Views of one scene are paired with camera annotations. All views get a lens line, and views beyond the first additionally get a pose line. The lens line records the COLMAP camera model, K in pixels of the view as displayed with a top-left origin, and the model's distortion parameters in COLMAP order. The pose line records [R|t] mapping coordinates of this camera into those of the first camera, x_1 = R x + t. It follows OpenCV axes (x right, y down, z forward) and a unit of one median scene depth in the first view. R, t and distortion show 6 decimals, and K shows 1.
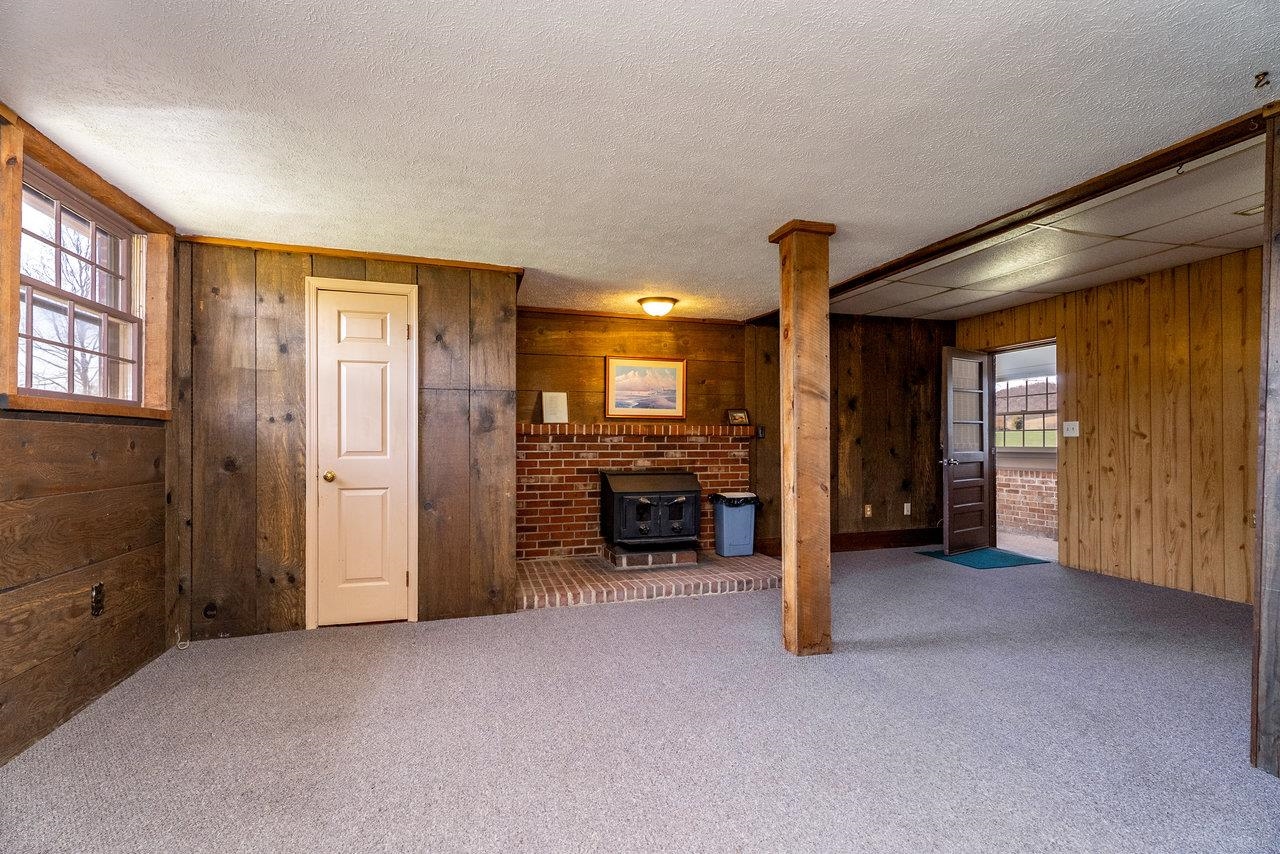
lens RADIAL K [[573.4, 0, 636.0], [0, 573.4, 431.5], [0, 0, 1]] dist [-0.003321, 0.003271]
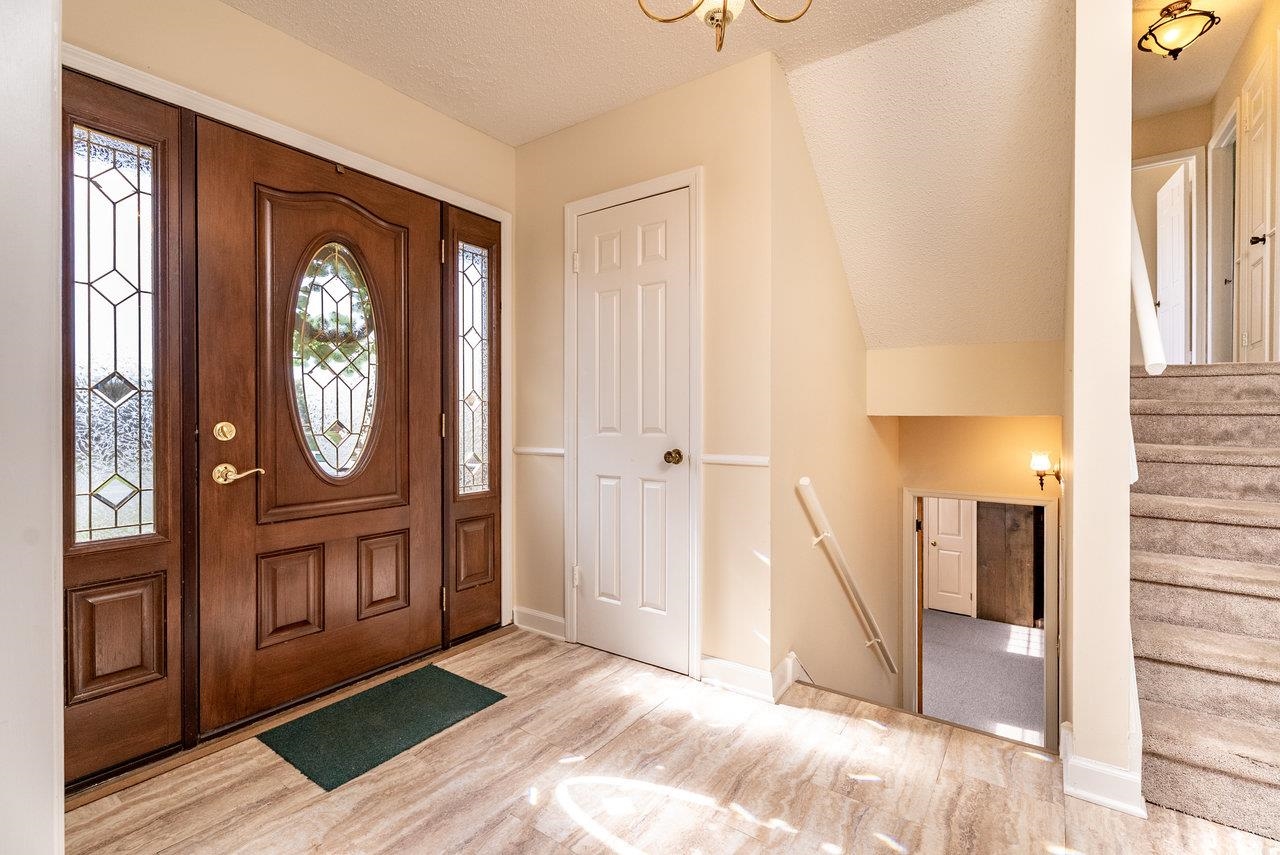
lens RADIAL K [[573.4, 0, 633.7], [0, 573.4, 419.7], [0, 0, 1]] dist [-0.003321, 0.003271]
pose [[0.614904, 0.001357, -0.788600, 0.313040], [0.006605, 0.999955, 0.006871, -0.262302], [0.788574, -0.009434, 0.614868, -0.797836]]
